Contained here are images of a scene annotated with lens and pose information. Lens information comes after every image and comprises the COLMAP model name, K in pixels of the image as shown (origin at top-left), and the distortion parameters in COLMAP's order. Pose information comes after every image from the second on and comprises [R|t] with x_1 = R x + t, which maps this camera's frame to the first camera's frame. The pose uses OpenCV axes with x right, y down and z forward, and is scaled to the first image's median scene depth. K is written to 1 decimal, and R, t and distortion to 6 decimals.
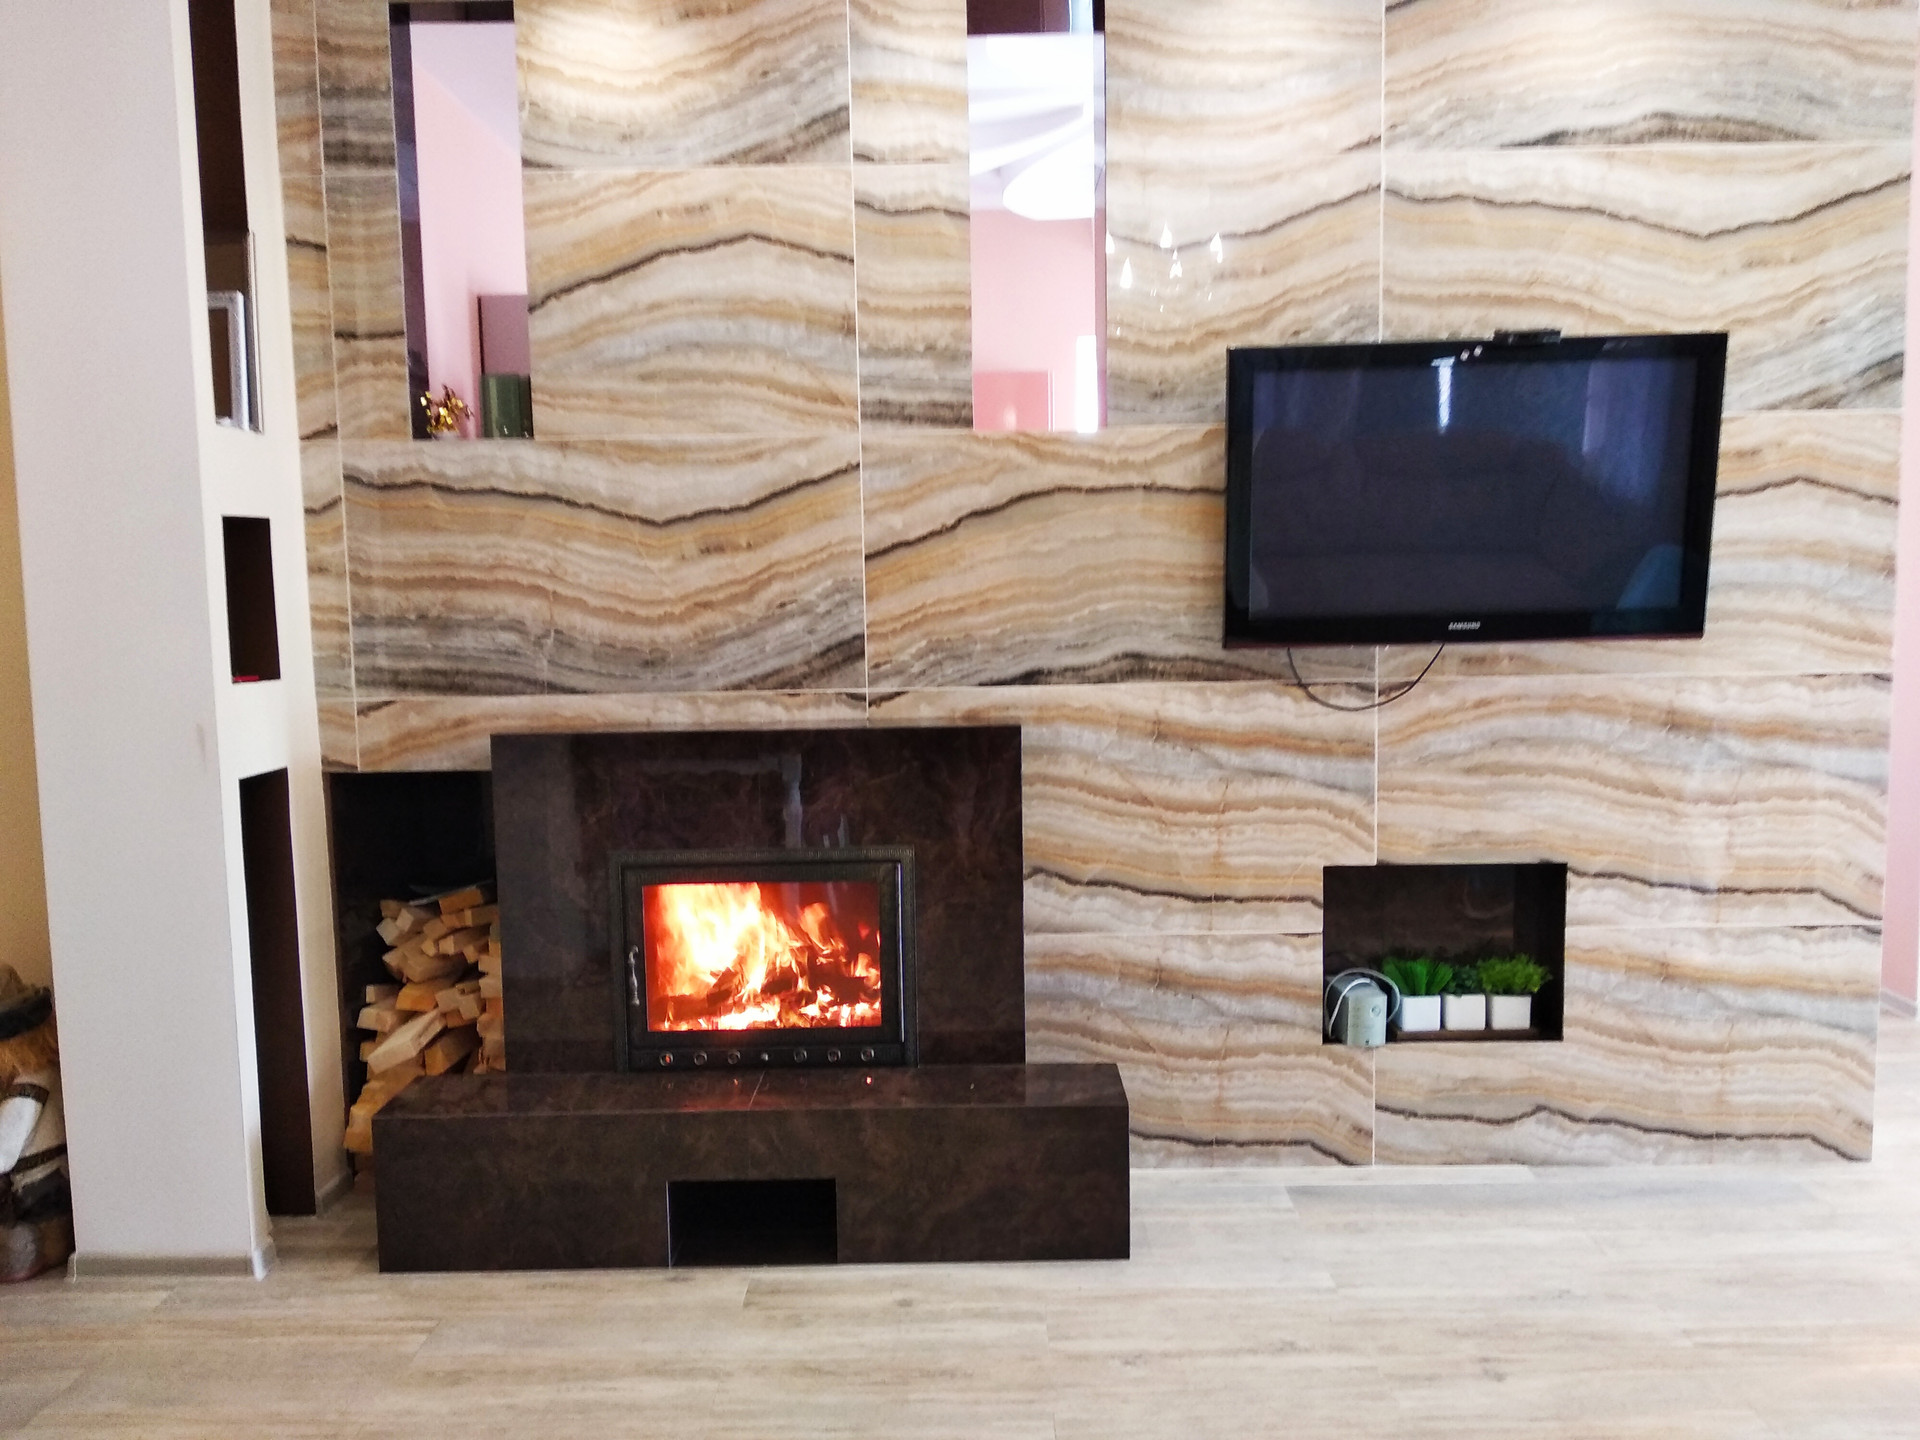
lens RADIAL K [[1472.2, 0, 948.7], [0, 1472.2, 724.7], [0, 0, 1]] dist [0.045591, -0.059058]
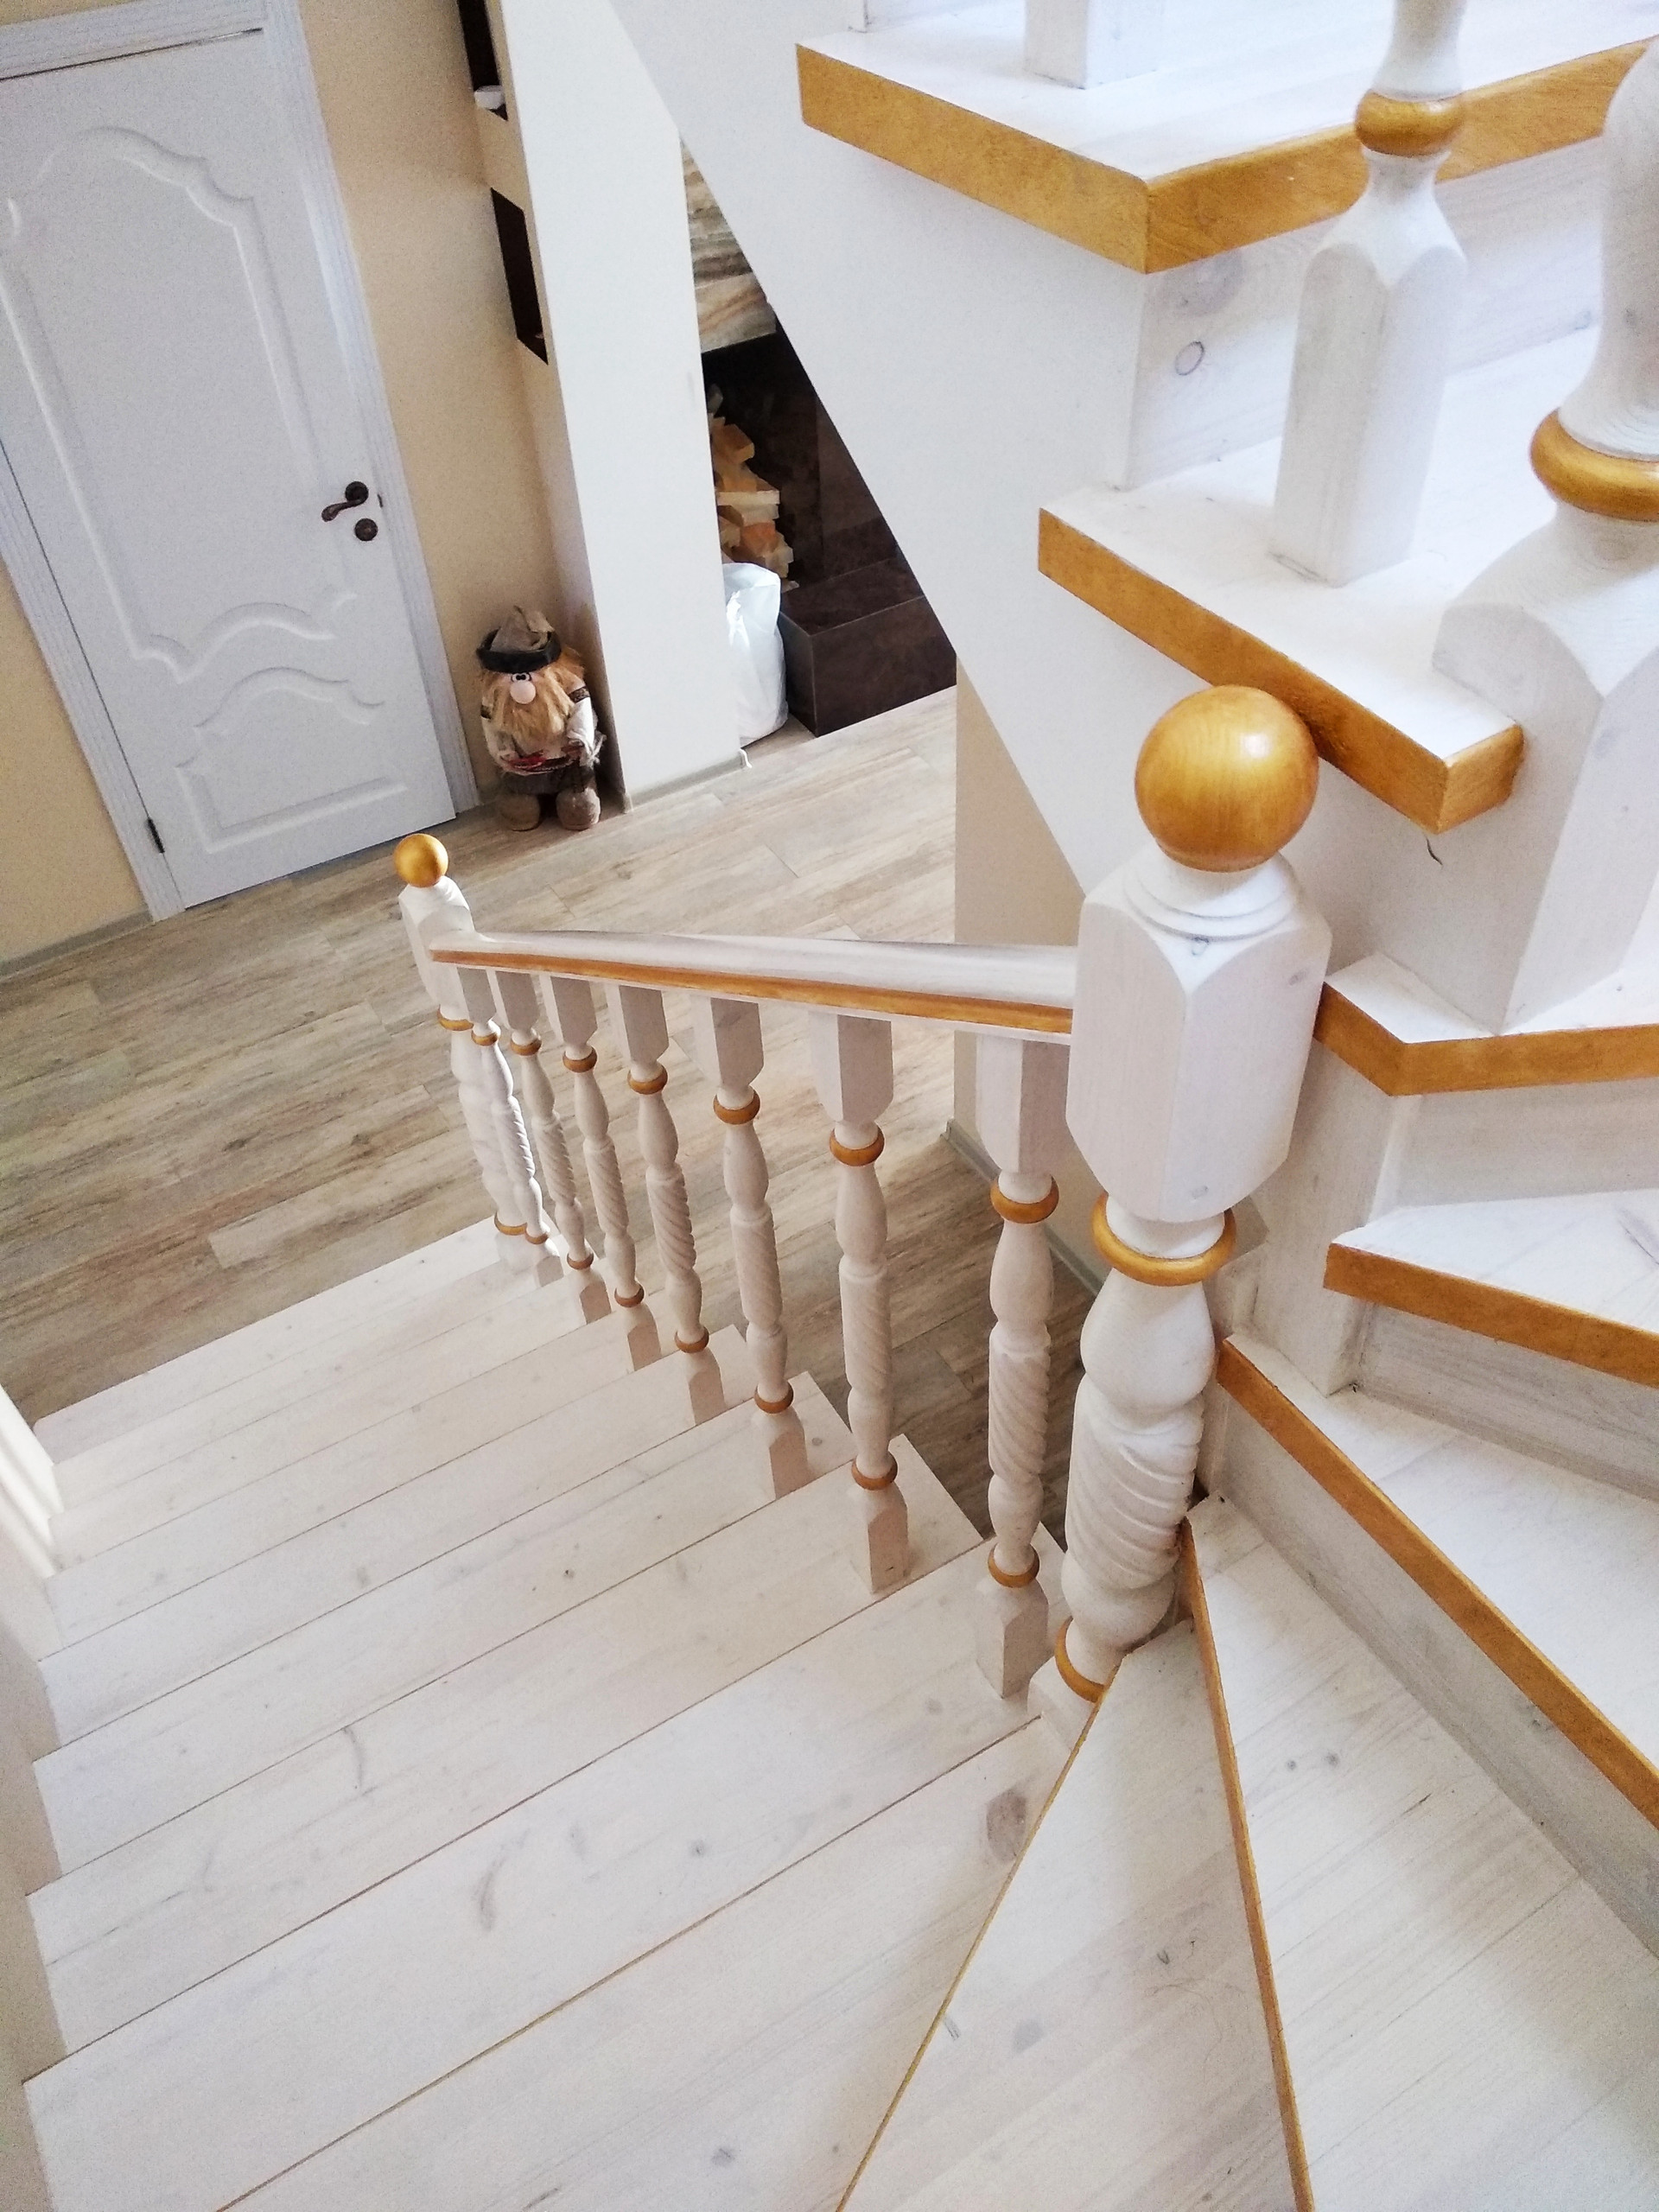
lens RADIAL K [[1726.0, 0, 829.5], [0, 1726.0, 1106.0], [0, 0, 1]] dist [0.053294, -0.083124]
pose [[0.854785, -0.385334, 0.347649, -1.007525], [0.089491, 0.769272, 0.632623, -0.386521], [-0.511208, -0.509645, 0.692047, -0.327935]]
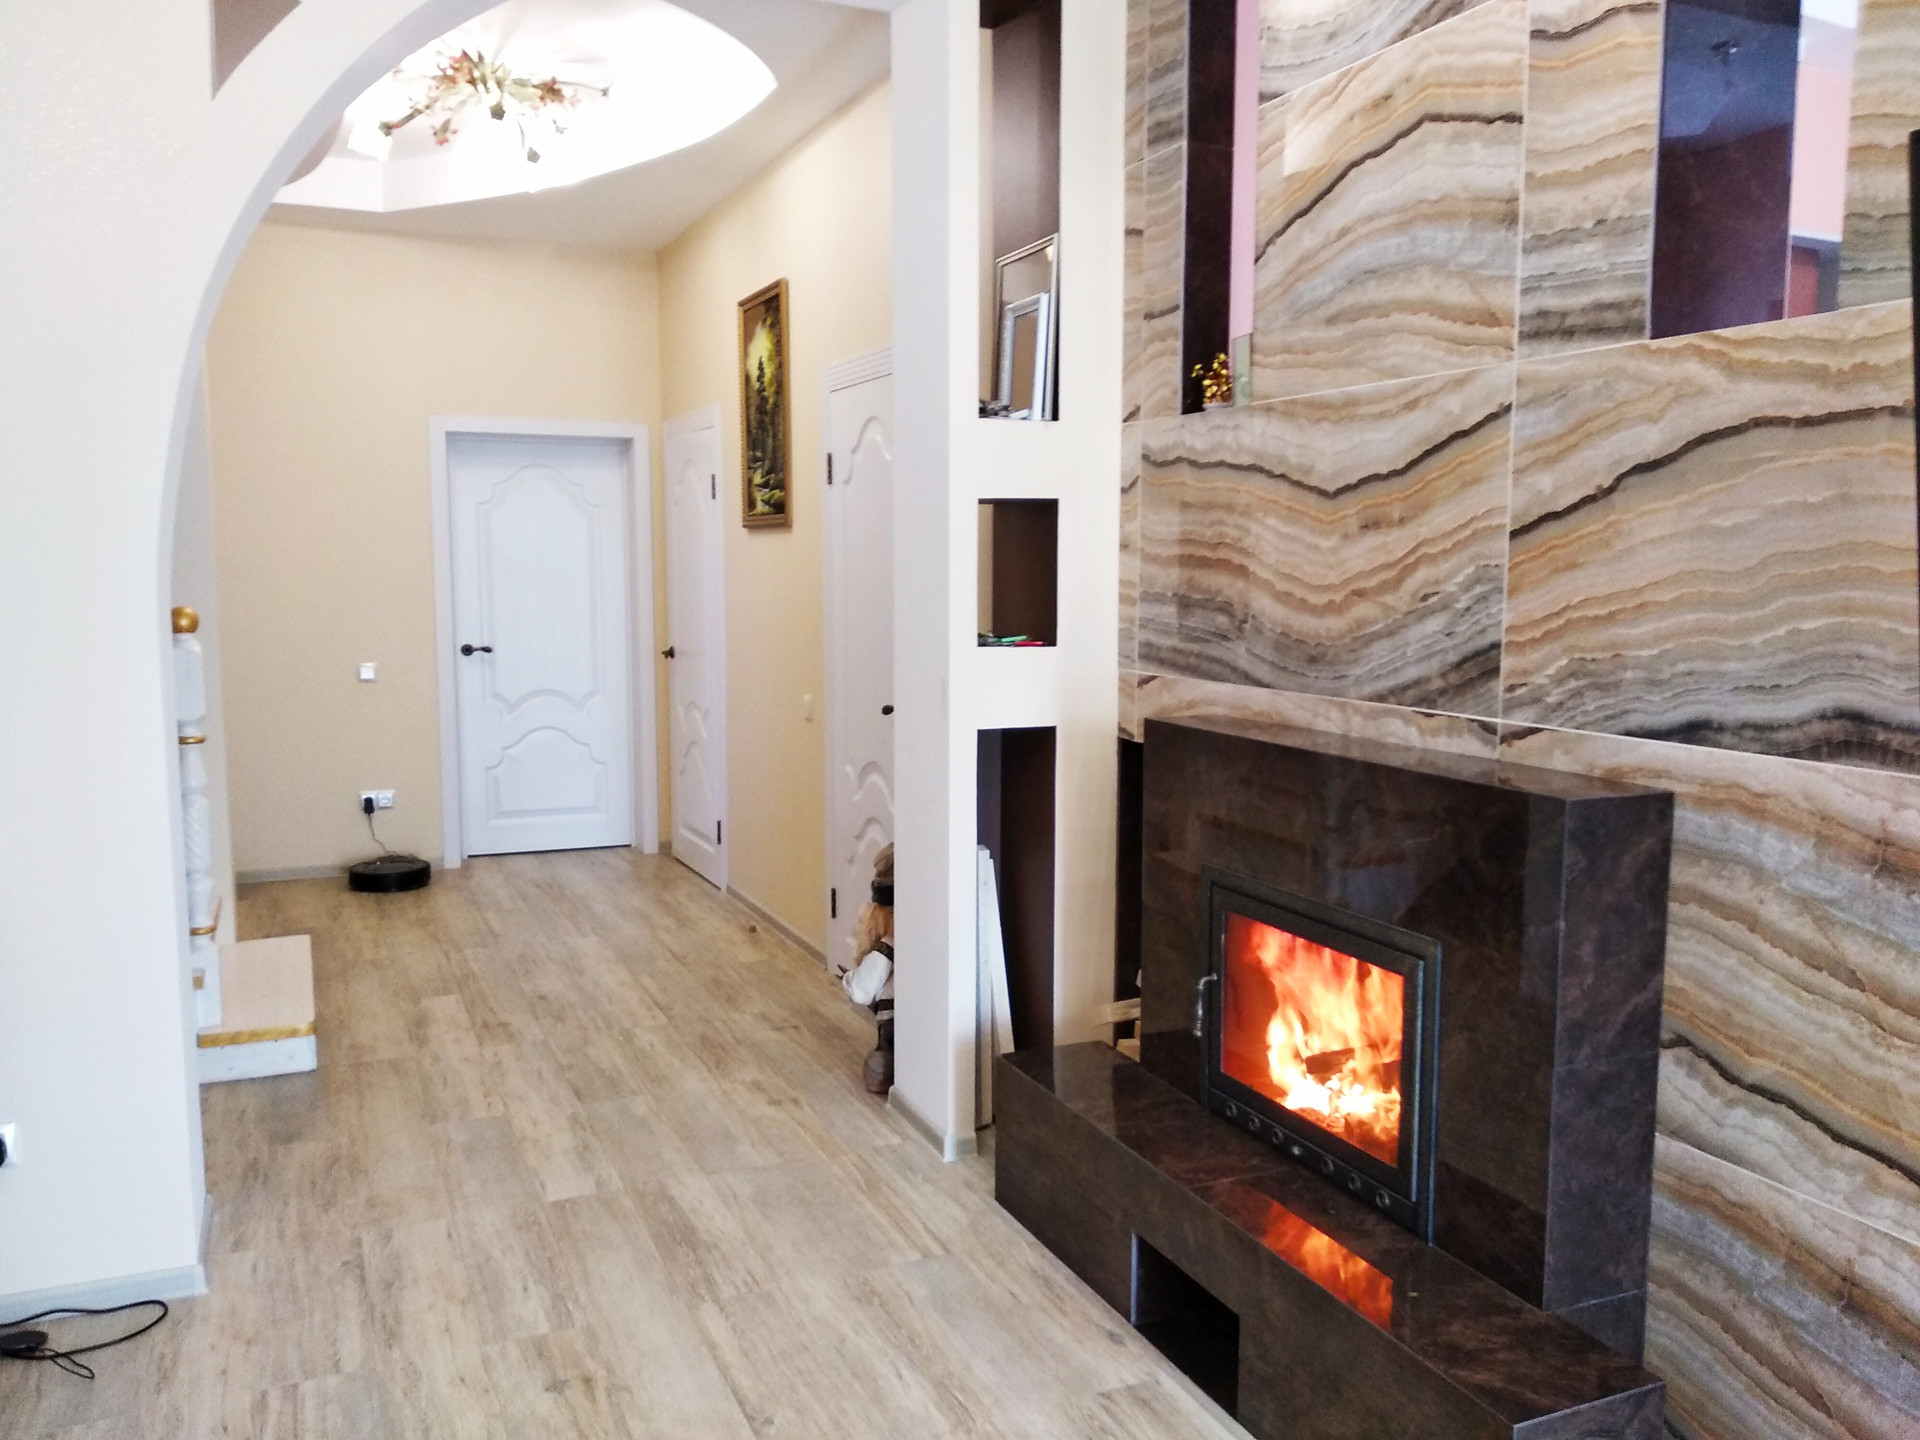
lens RADIAL K [[1492.7, 0, 957.7], [0, 1492.7, 724.5], [0, 0, 1]] dist [0.046802, -0.088275]
pose [[0.411374, 0.120355, -0.903485, 0.501842], [-0.097996, 0.991338, 0.087439, -0.060250], [0.906183, 0.052568, 0.419605, 0.457765]]
